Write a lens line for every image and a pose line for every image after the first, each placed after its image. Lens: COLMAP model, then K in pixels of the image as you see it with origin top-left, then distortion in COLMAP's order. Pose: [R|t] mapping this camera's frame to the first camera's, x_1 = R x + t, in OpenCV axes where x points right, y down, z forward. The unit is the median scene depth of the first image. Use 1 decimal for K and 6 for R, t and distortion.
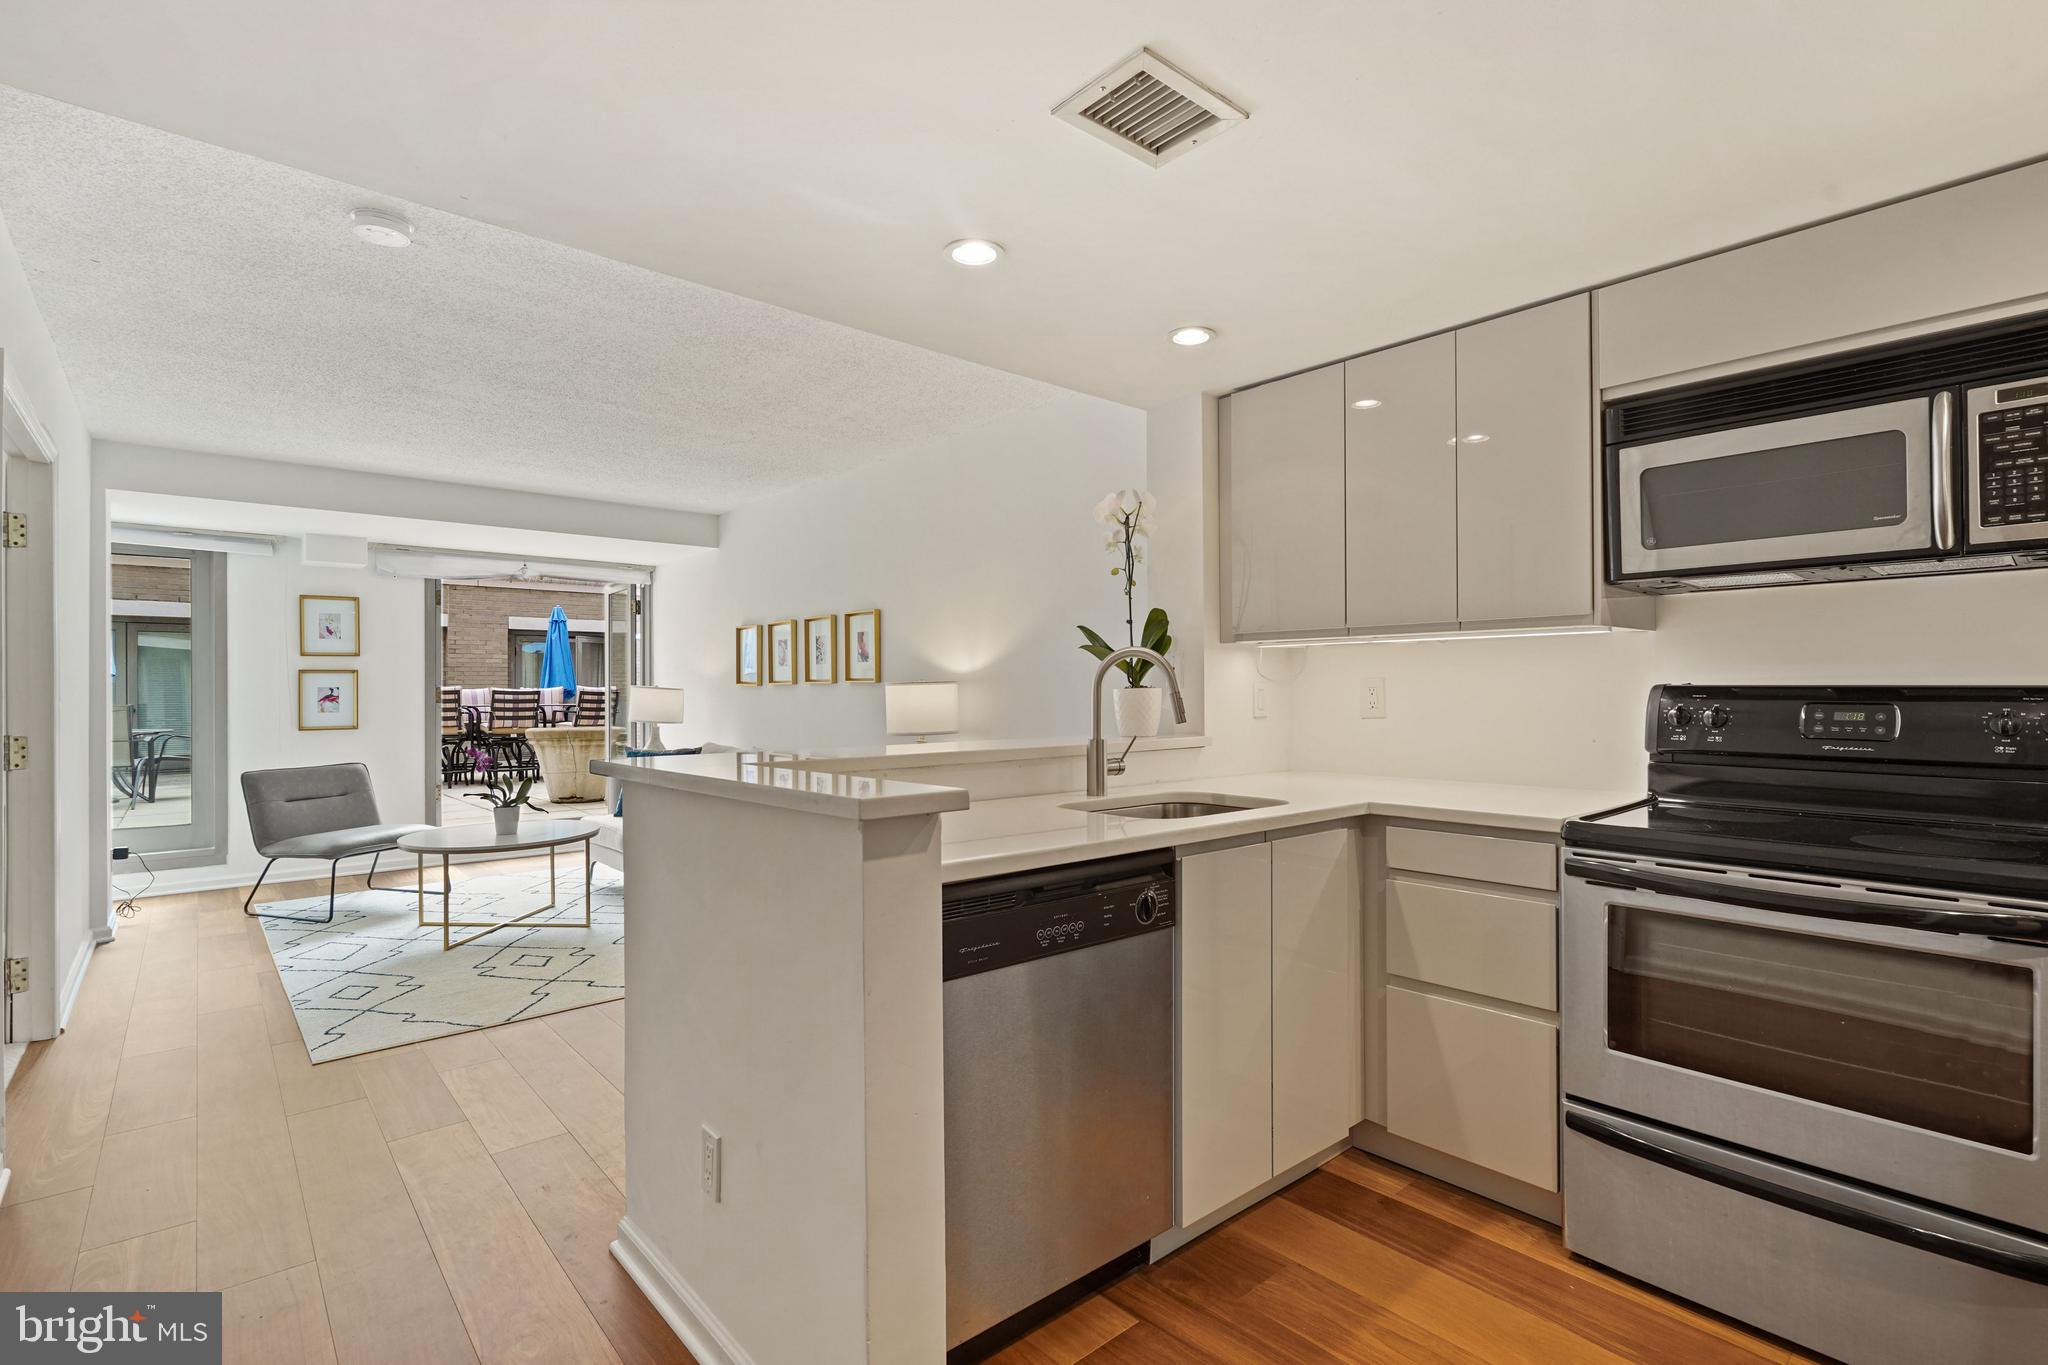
lens RADIAL K [[958.8, 0, 1018.1], [0, 958.8, 687.0], [0, 0, 1]] dist [0.000088, 0.000298]
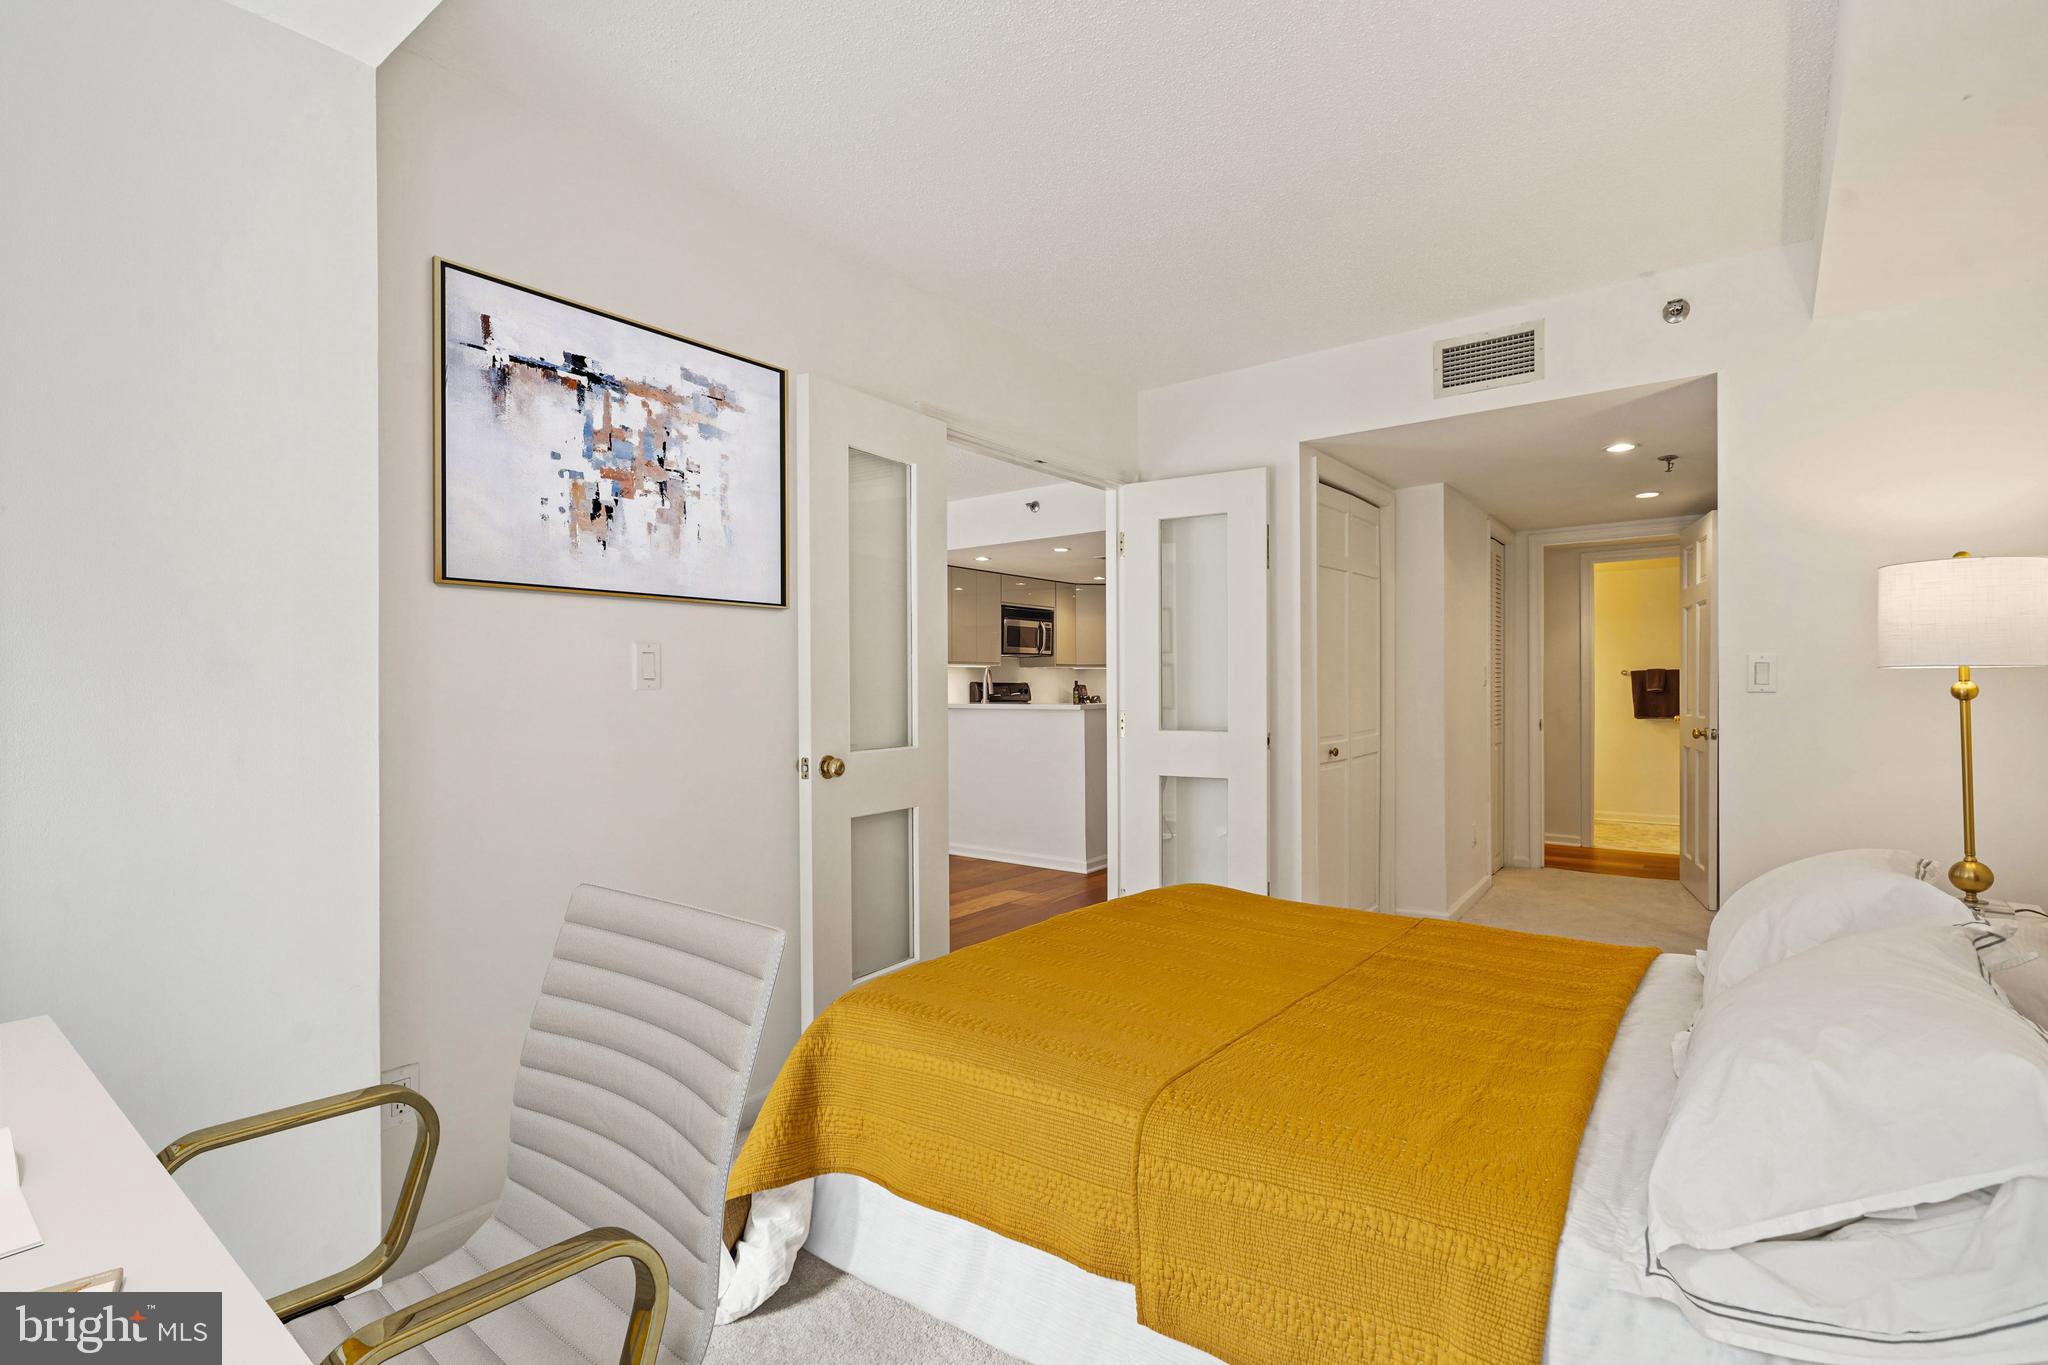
lens RADIAL K [[958.8, 0, 1018.1], [0, 958.8, 687.0], [0, 0, 1]] dist [0.000088, 0.000298]
pose [[-0.205588, 0.001746, 0.978637, -2.330235], [-0.000620, 0.999998, -0.001914, 0.020473], [-0.978638, -0.001000, -0.205586, 1.307094]]
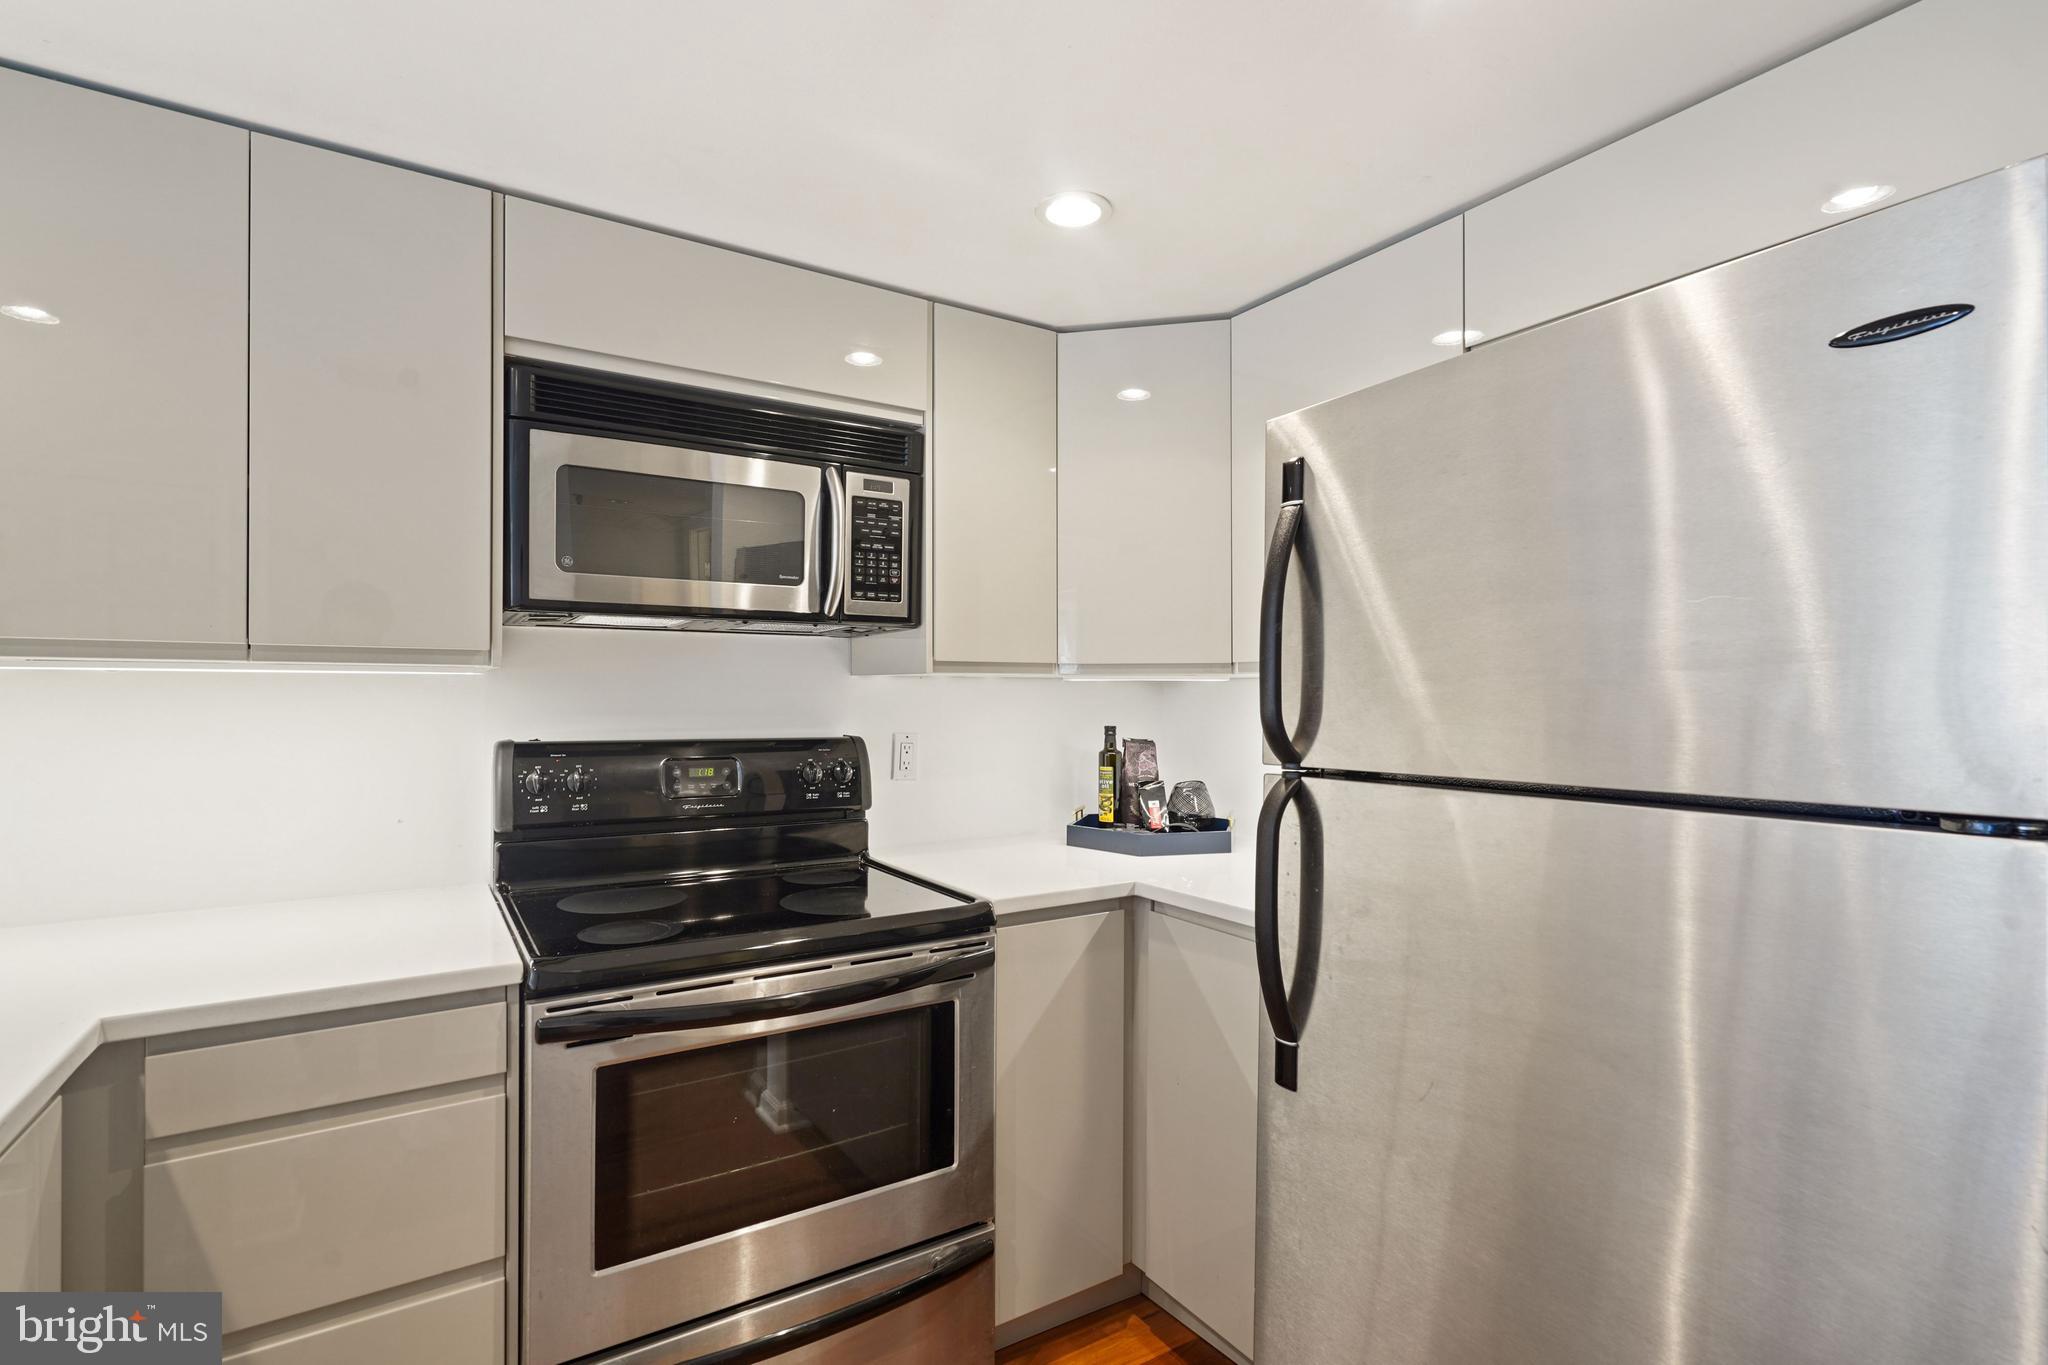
lens RADIAL K [[958.8, 0, 1018.1], [0, 958.8, 687.0], [0, 0, 1]] dist [0.000088, 0.000298]
pose [[0.146134, 0.012073, 0.989191, -0.030231], [-0.007393, 0.999911, -0.011112, -0.034082], [-0.989237, -0.005689, 0.146211, 0.397771]]
